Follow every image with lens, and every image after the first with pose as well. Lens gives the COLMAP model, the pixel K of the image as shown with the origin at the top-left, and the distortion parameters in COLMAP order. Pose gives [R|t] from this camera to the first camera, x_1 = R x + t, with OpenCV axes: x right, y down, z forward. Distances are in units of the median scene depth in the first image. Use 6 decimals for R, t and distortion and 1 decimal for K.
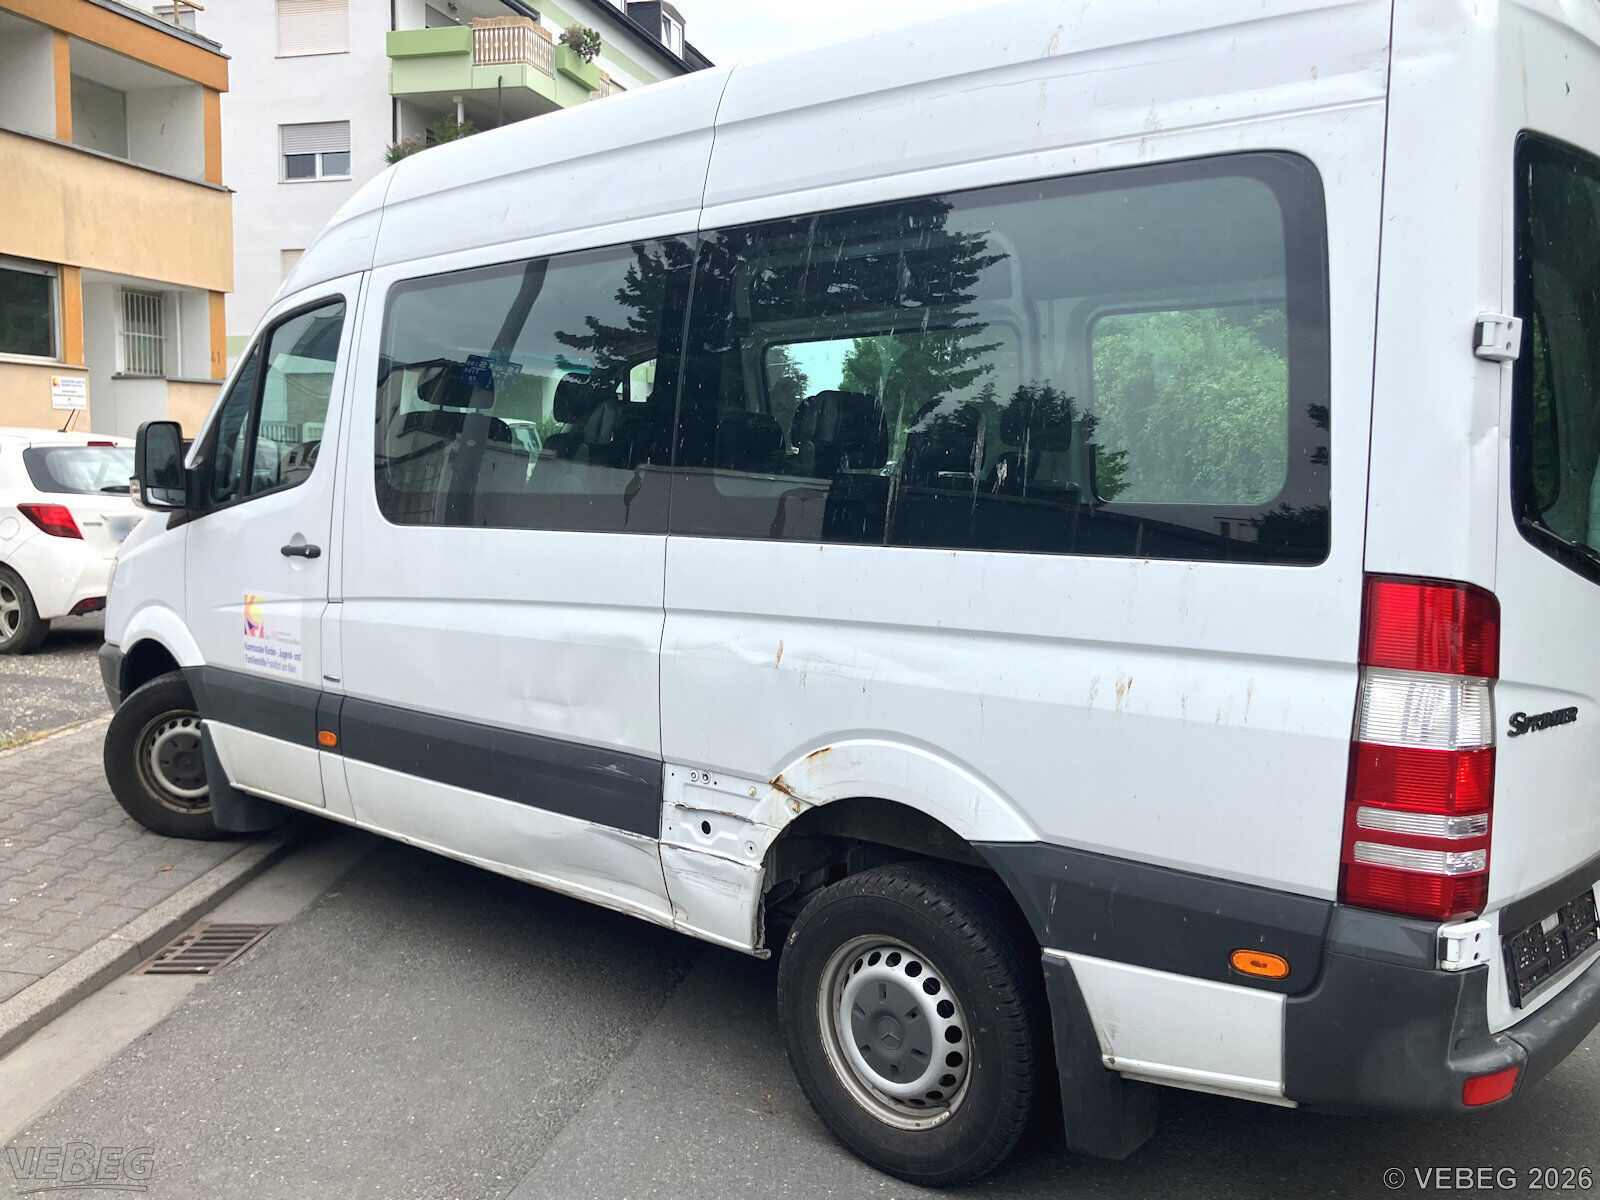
lens RADIAL K [[1311.7, 0, 796.8], [0, 1311.7, 595.6], [0, 0, 1]] dist [-0.054307, 0.004765]
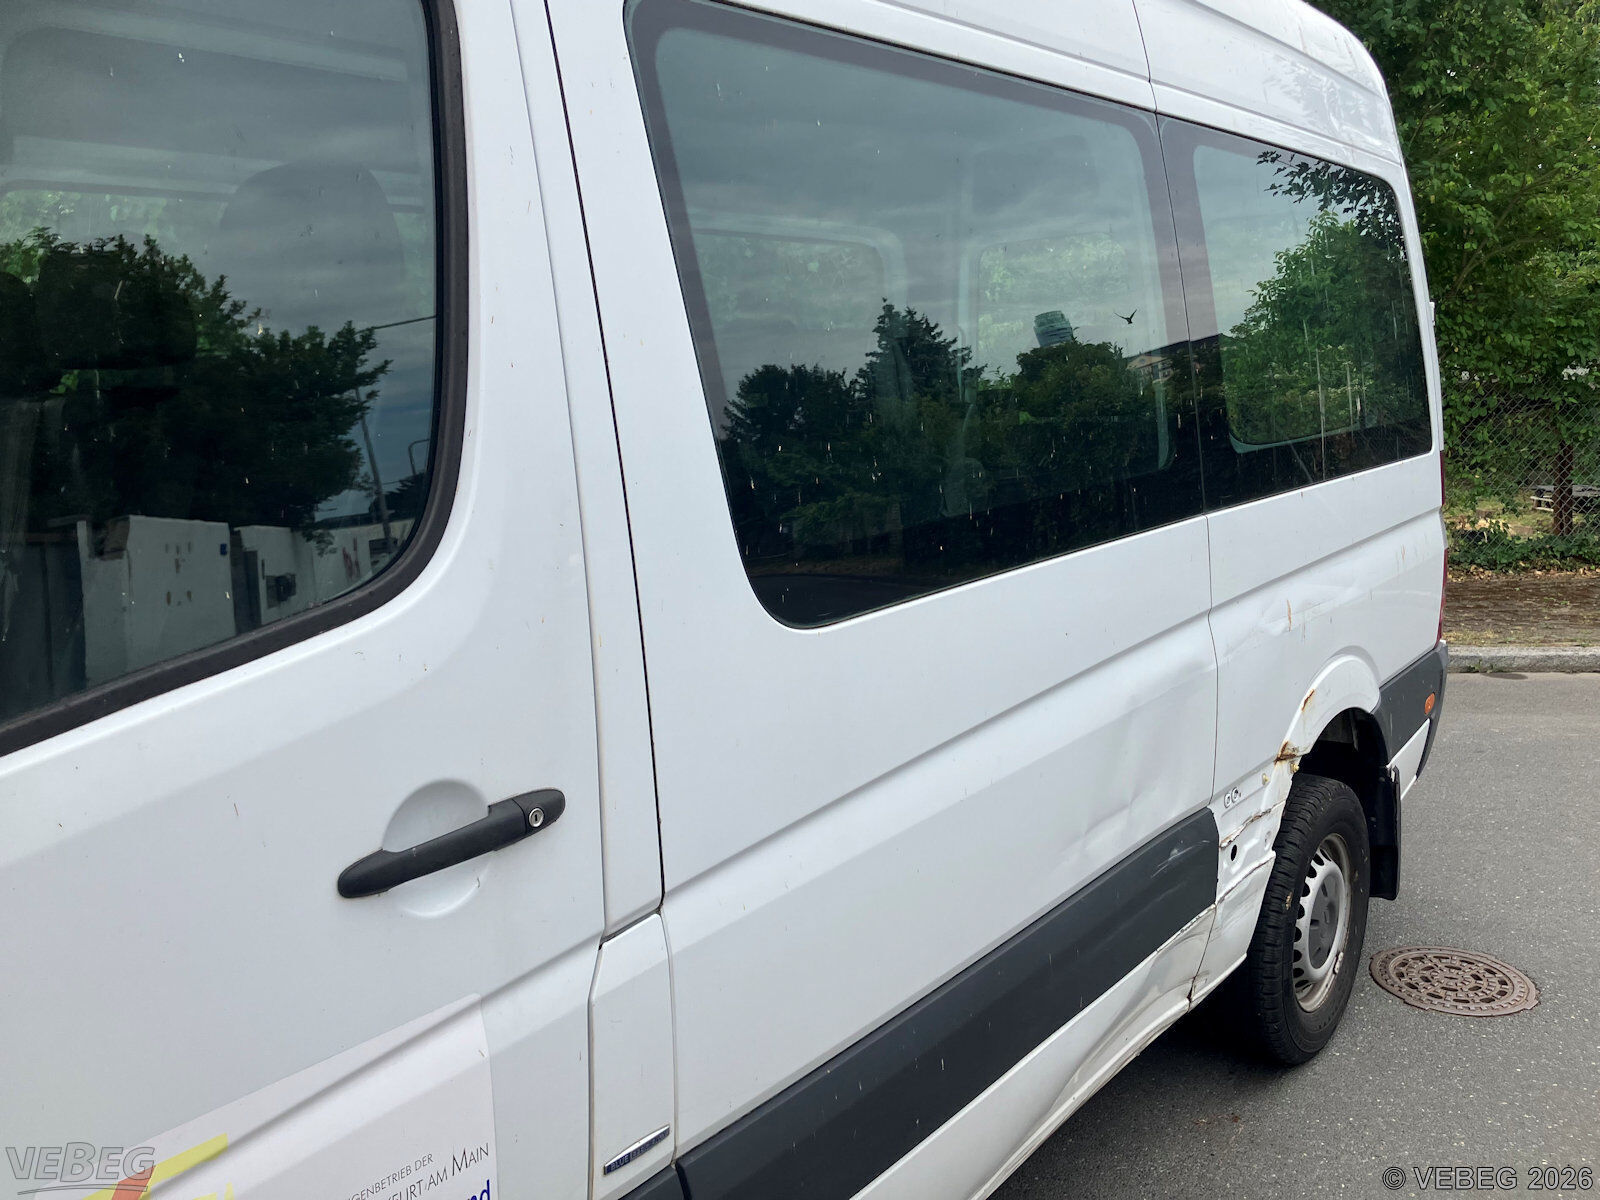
lens RADIAL K [[1311.7, 0, 799.5], [0, 1311.7, 599.5], [0, 0, 1]] dist [-0.054307, 0.004765]
pose [[0.010938, -0.196525, 0.980438, -0.654375], [0.107906, 0.975003, 0.194232, -0.130632], [-0.994101, 0.103670, 0.031871, 0.944538]]
